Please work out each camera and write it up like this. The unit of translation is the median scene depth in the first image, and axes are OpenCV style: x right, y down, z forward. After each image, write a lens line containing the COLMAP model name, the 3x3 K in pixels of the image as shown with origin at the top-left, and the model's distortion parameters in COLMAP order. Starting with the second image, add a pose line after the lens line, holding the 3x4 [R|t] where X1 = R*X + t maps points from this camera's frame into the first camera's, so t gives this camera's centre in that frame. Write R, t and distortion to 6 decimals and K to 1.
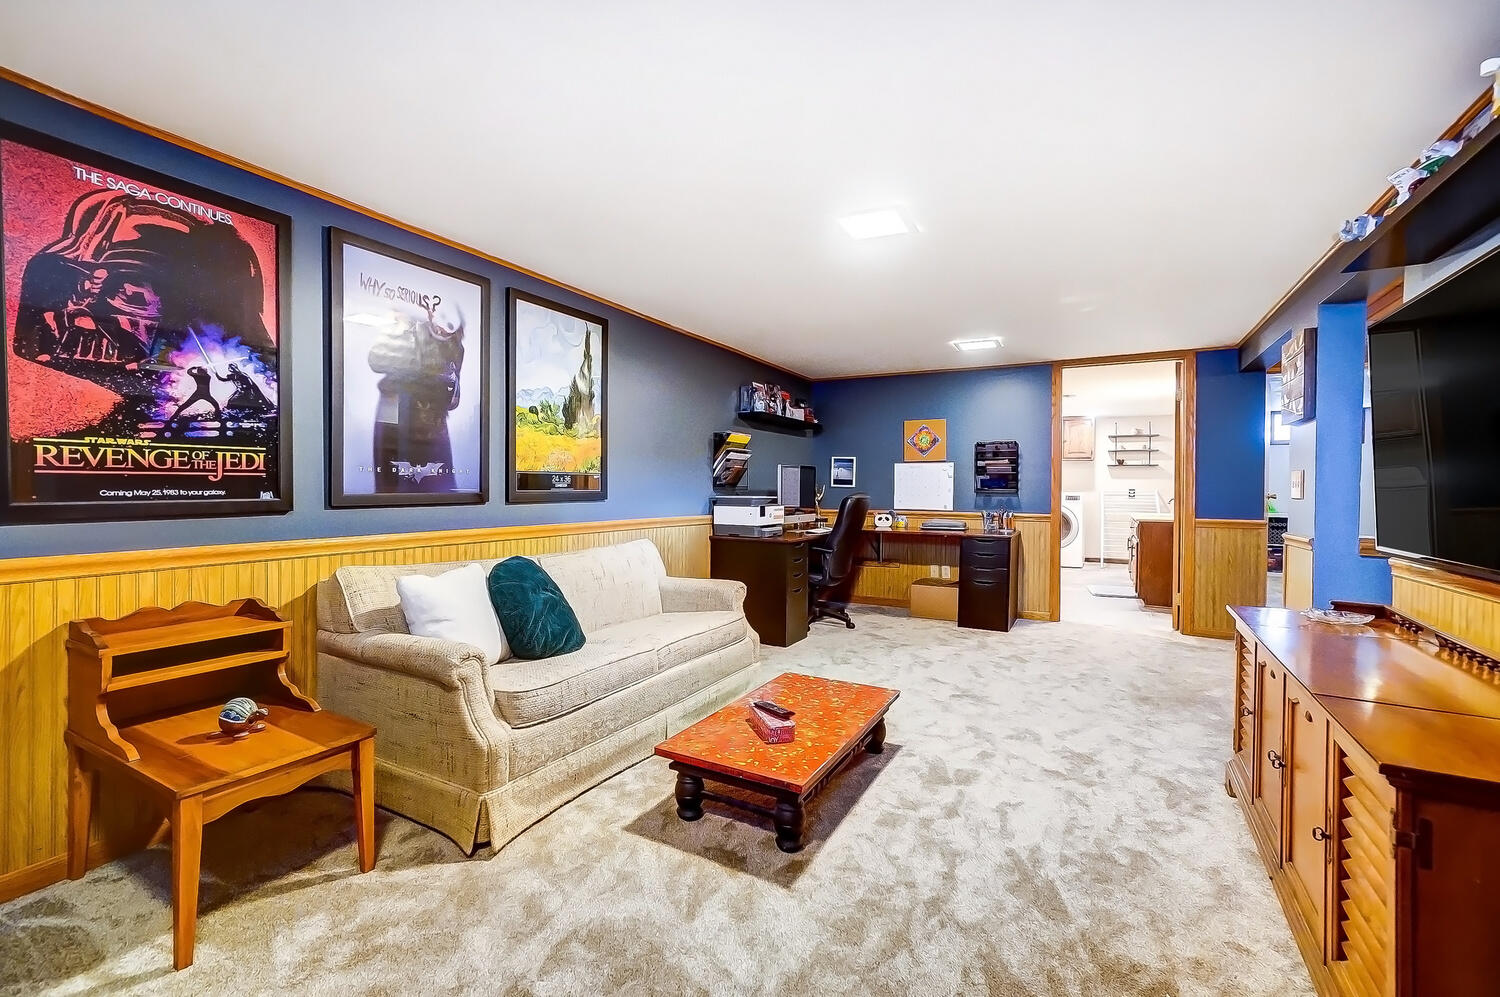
lens RADIAL K [[655.1, 0, 745.2], [0, 655.1, 493.7], [0, 0, 1]] dist [-0.015056, -0.000028]
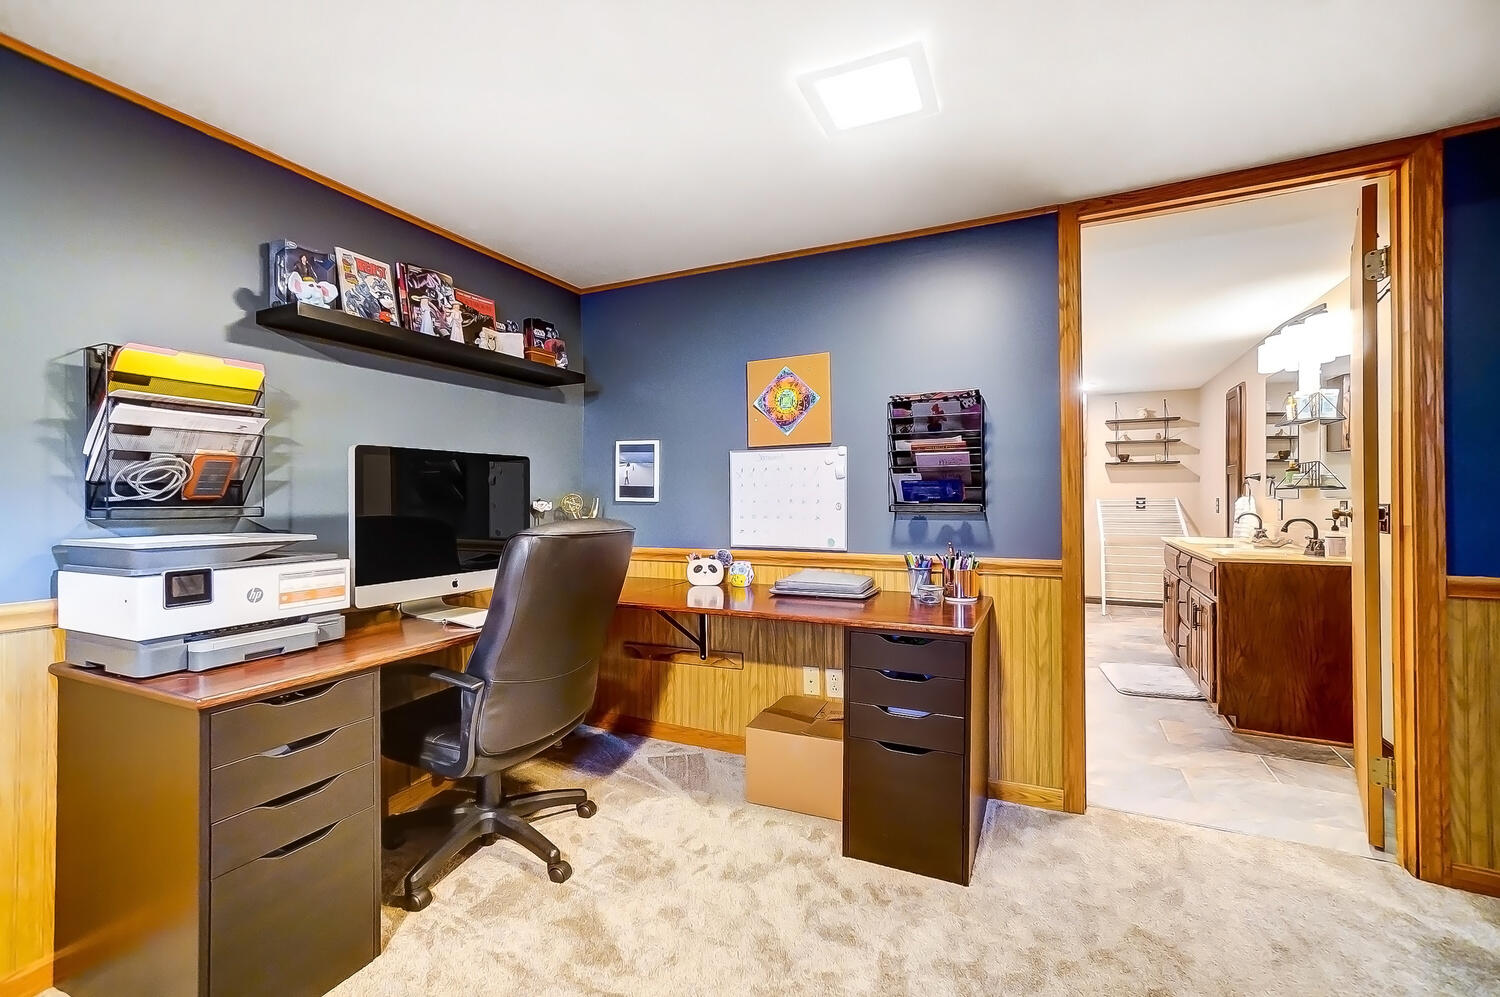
lens RADIAL K [[644.0, 0, 750.0], [0, 644.0, 498.5], [0, 0, 1]] dist [0.000515, 0.000122]
pose [[0.998214, -0.012268, 0.058470, 0.229250], [0.012810, 0.999878, -0.008903, -0.007927], [-0.058354, 0.009636, 0.998249, 0.565045]]
